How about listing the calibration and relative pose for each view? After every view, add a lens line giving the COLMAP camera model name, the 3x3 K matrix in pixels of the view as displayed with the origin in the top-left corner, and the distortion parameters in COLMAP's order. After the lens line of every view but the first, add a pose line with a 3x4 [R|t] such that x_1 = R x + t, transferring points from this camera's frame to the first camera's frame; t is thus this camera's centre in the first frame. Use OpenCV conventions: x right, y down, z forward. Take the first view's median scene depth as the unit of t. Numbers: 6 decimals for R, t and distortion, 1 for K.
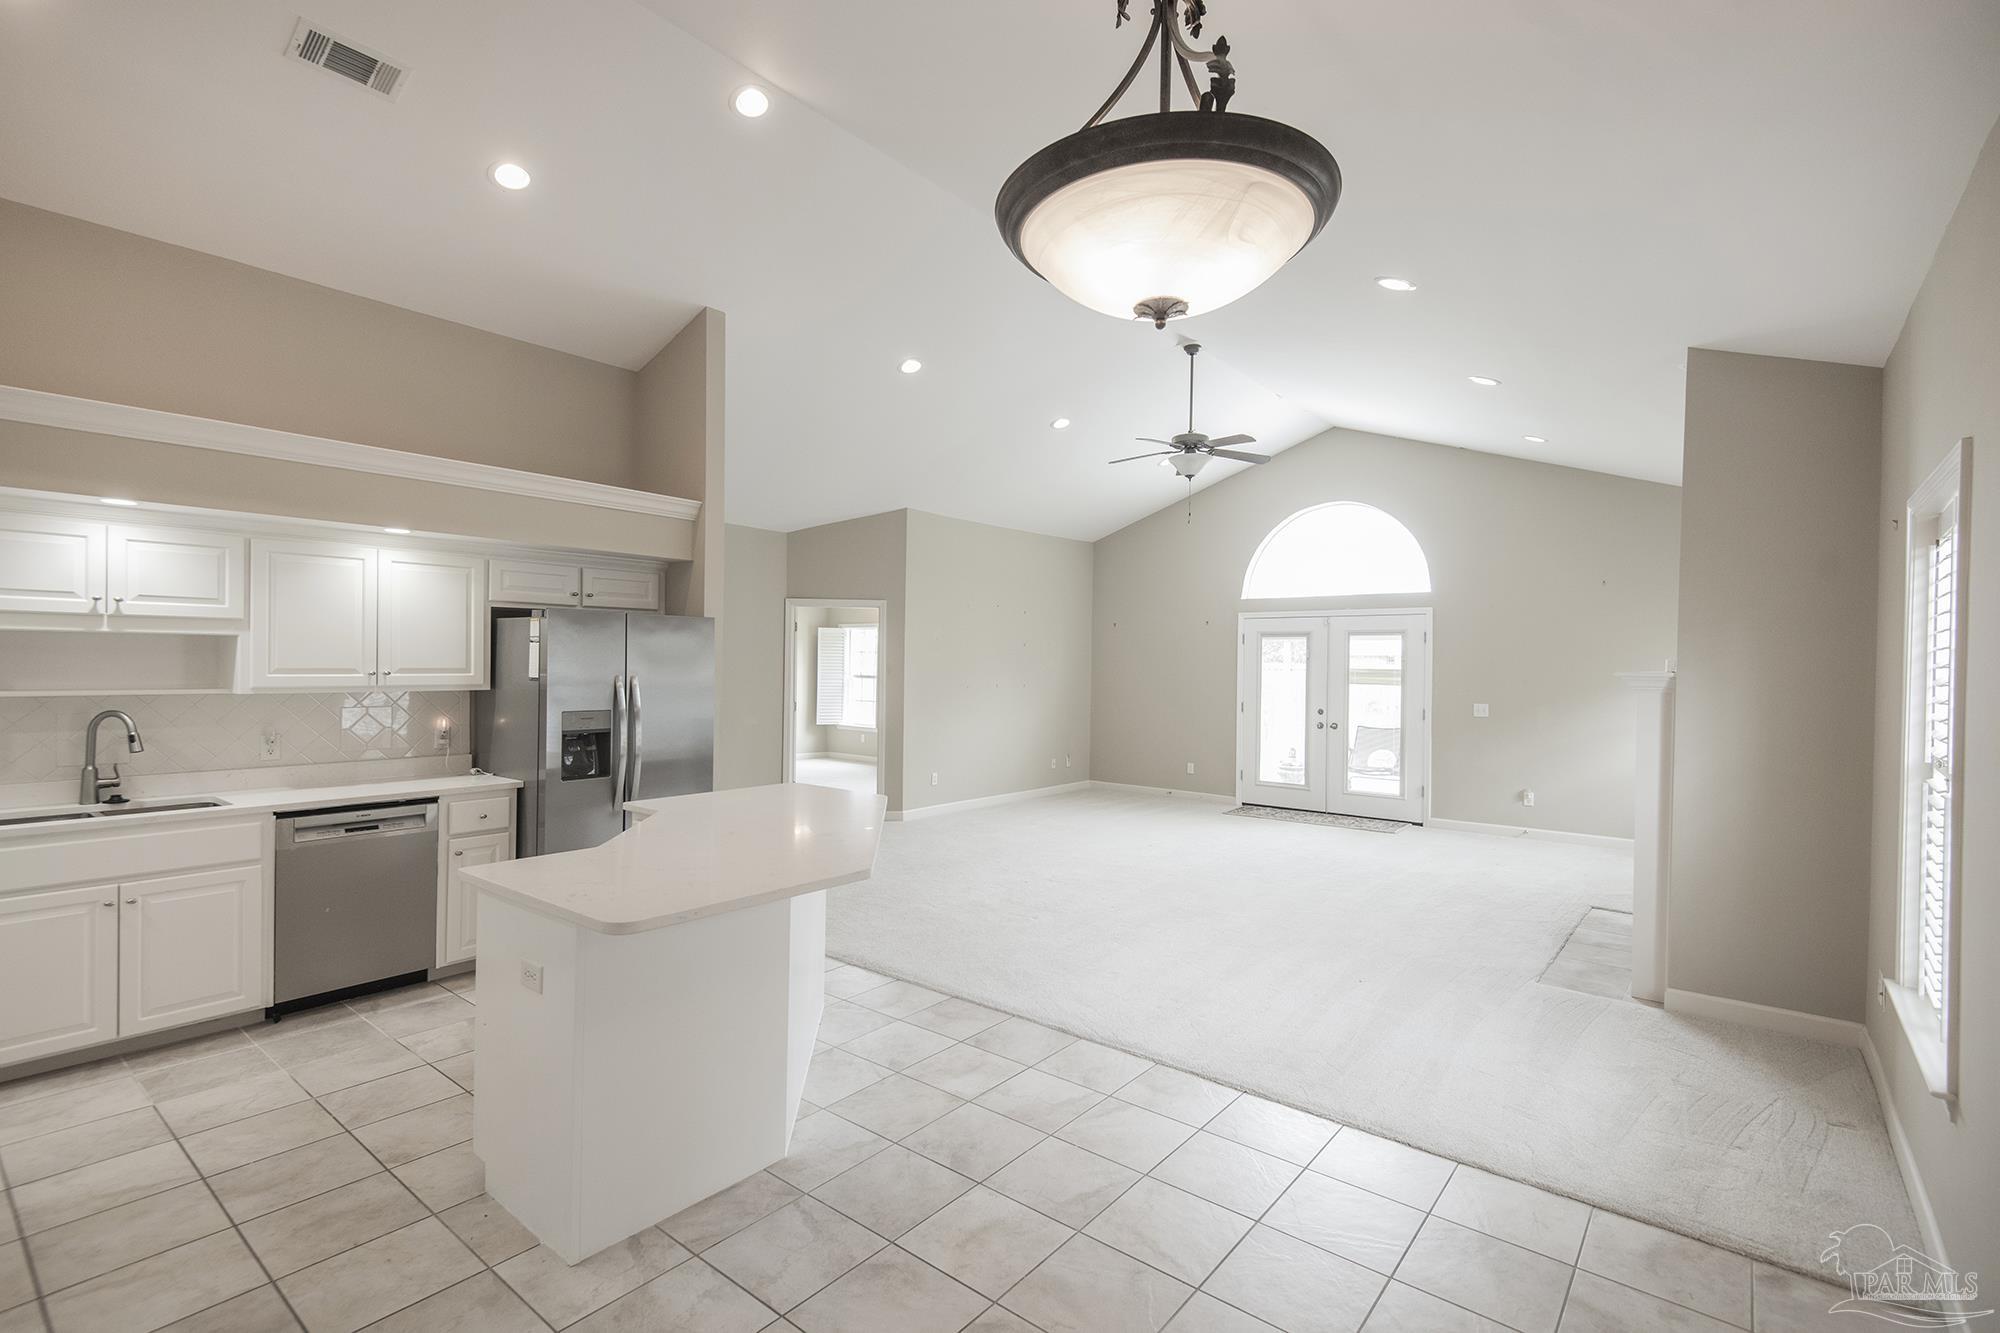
lens RADIAL K [[911.2, 0, 987.3], [0, 911.2, 666.3], [0, 0, 1]] dist [0.019701, -0.001792]
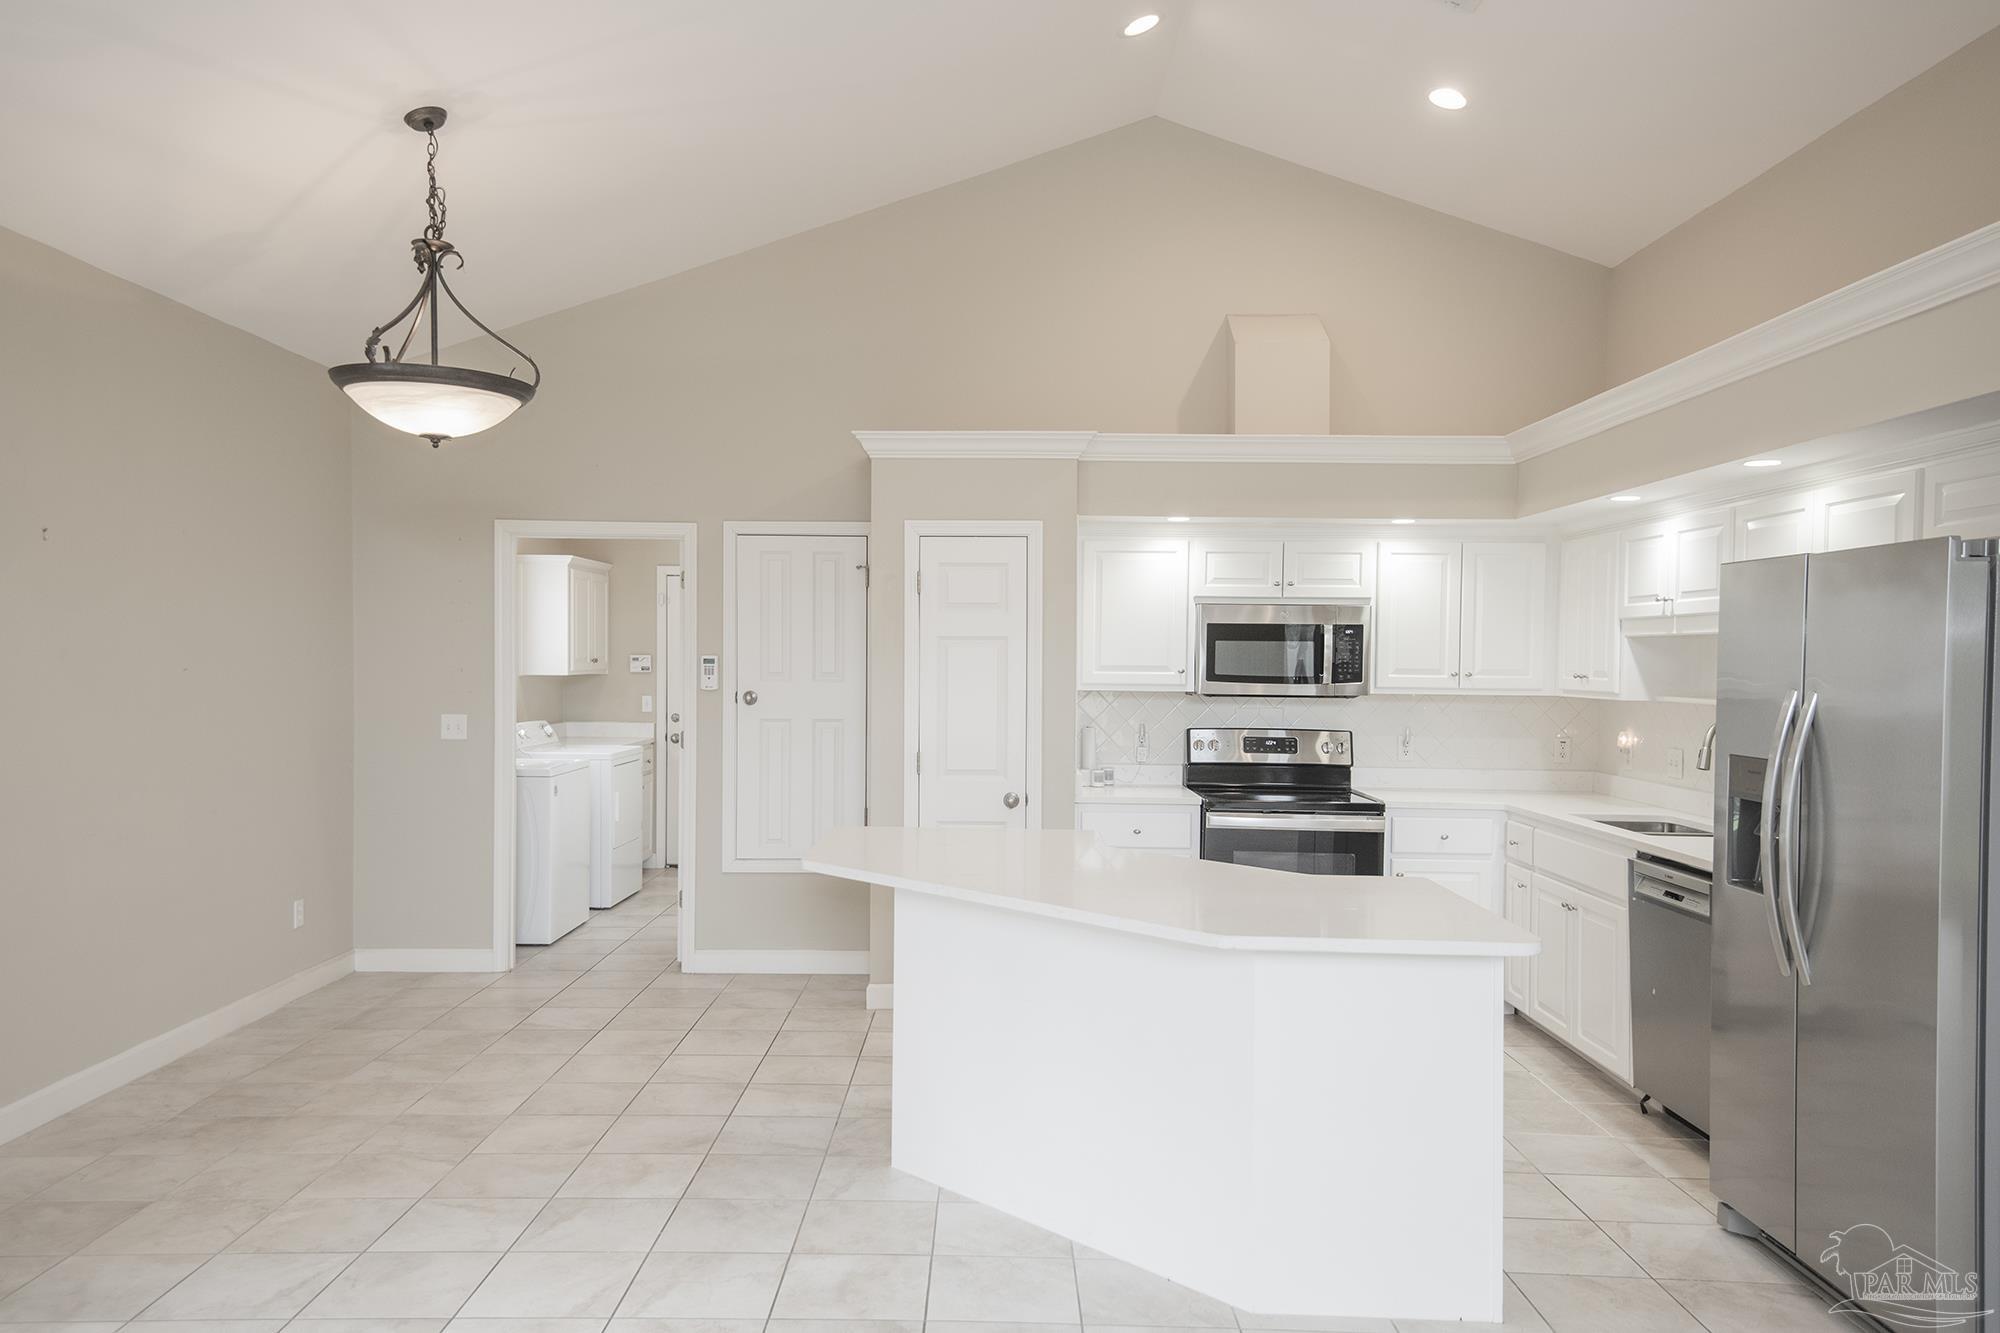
lens RADIAL K [[1436.7, 0, 984.9], [0, 1436.7, 683.5], [0, 0, 1]] dist [0.036992, -0.003476]
pose [[-0.769573, -0.011919, -0.638447, 0.455147], [-0.026708, 0.999552, 0.013533, 0.010054], [0.638000, 0.027466, -0.769547, 1.511832]]
